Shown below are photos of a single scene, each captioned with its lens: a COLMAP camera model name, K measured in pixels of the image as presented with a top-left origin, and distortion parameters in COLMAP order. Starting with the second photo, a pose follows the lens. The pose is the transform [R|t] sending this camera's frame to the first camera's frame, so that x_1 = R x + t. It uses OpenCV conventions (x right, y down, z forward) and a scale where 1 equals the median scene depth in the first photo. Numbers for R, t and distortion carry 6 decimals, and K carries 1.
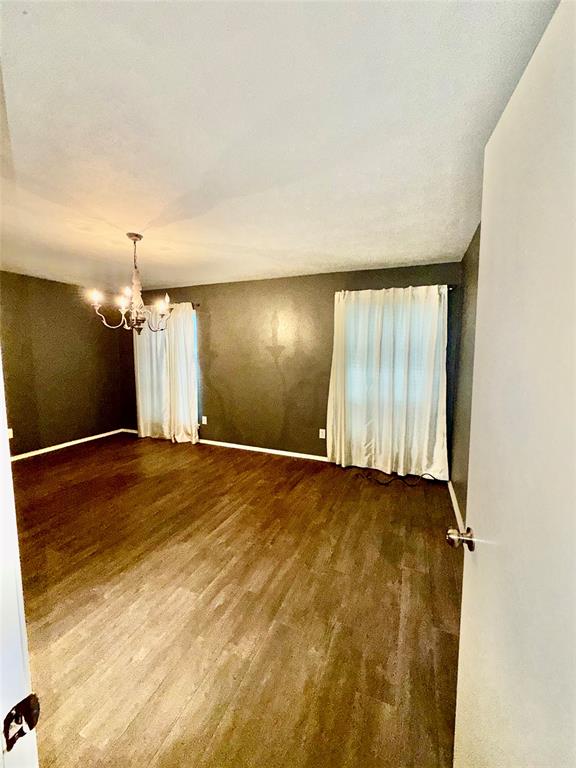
lens RADIAL K [[306.4, 0, 288.5], [0, 306.4, 382.2], [0, 0, 1]] dist [-0.000190, -0.000094]
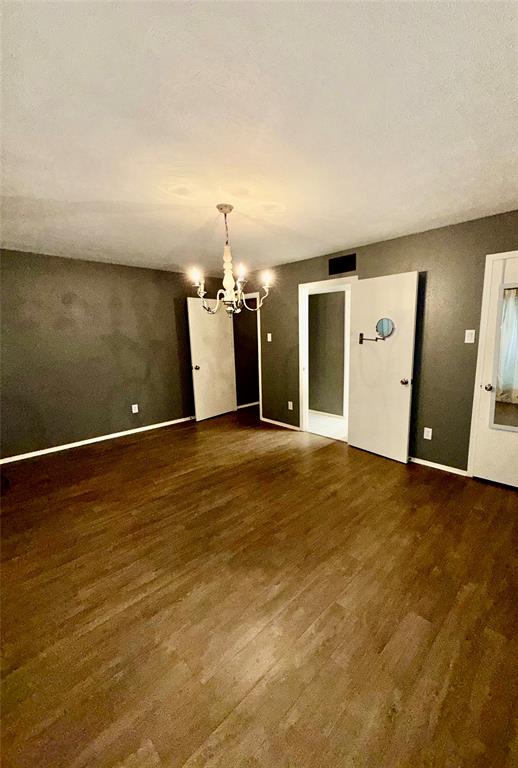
lens RADIAL K [[309.4, 0, 290.1], [0, 309.4, 382.0], [0, 0, 1]] dist [0.000227, 0.000062]
pose [[-0.931671, -0.047526, 0.360182, -0.912548], [0.048748, 0.966087, 0.253572, -0.174643], [-0.360018, 0.253804, -0.897759, 1.659260]]
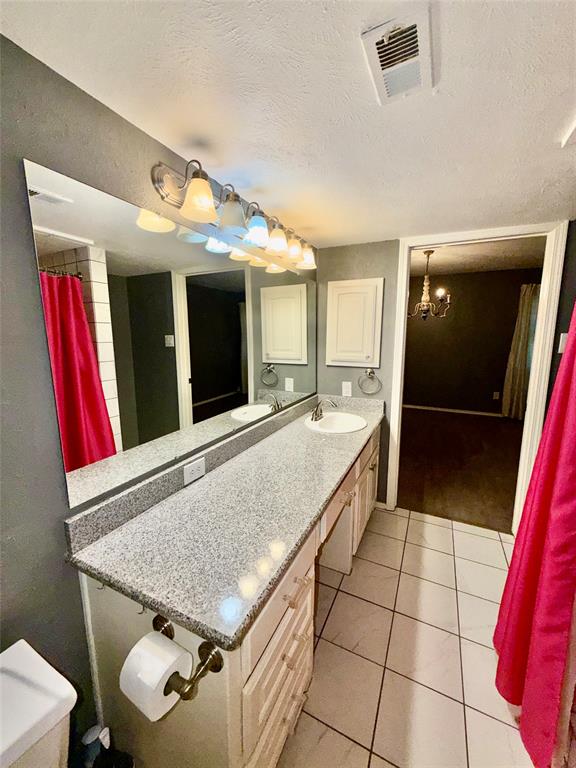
lens RADIAL K [[306.4, 0, 288.5], [0, 306.4, 382.2], [0, 0, 1]] dist [-0.000190, -0.000094]
pose [[0.998165, 0.003099, -0.060469, -0.938779], [0.000380, 0.998348, 0.057450, 0.051069], [0.060547, -0.057368, 0.996515, -0.458964]]
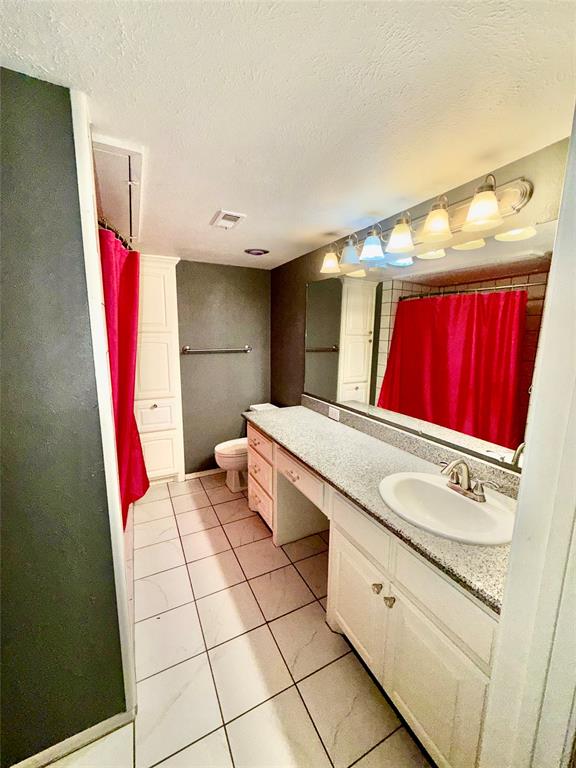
lens RADIAL K [[306.4, 0, 288.5], [0, 306.4, 382.2], [0, 0, 1]] dist [-0.000190, -0.000094]
pose [[-0.653637, 0.115383, -0.747961, -0.455561], [-0.085493, 0.970726, 0.224460, -0.036751], [0.751964, 0.210661, -0.624638, 0.350098]]
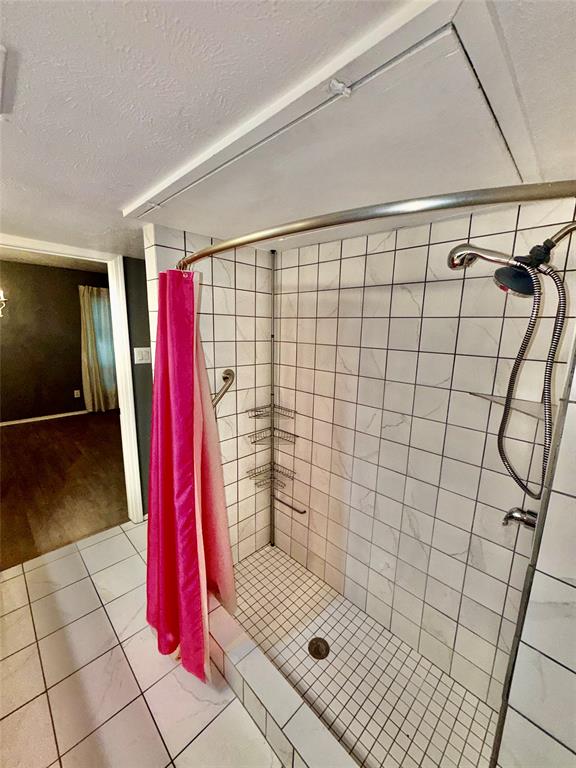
lens RADIAL K [[306.4, 0, 288.5], [0, 306.4, 382.2], [0, 0, 1]] dist [-0.000190, -0.000094]
pose [[0.381429, -0.165697, 0.909426, -0.987747], [0.071661, 0.986143, 0.149619, -0.014828], [-0.921616, 0.008101, 0.388018, -0.451897]]
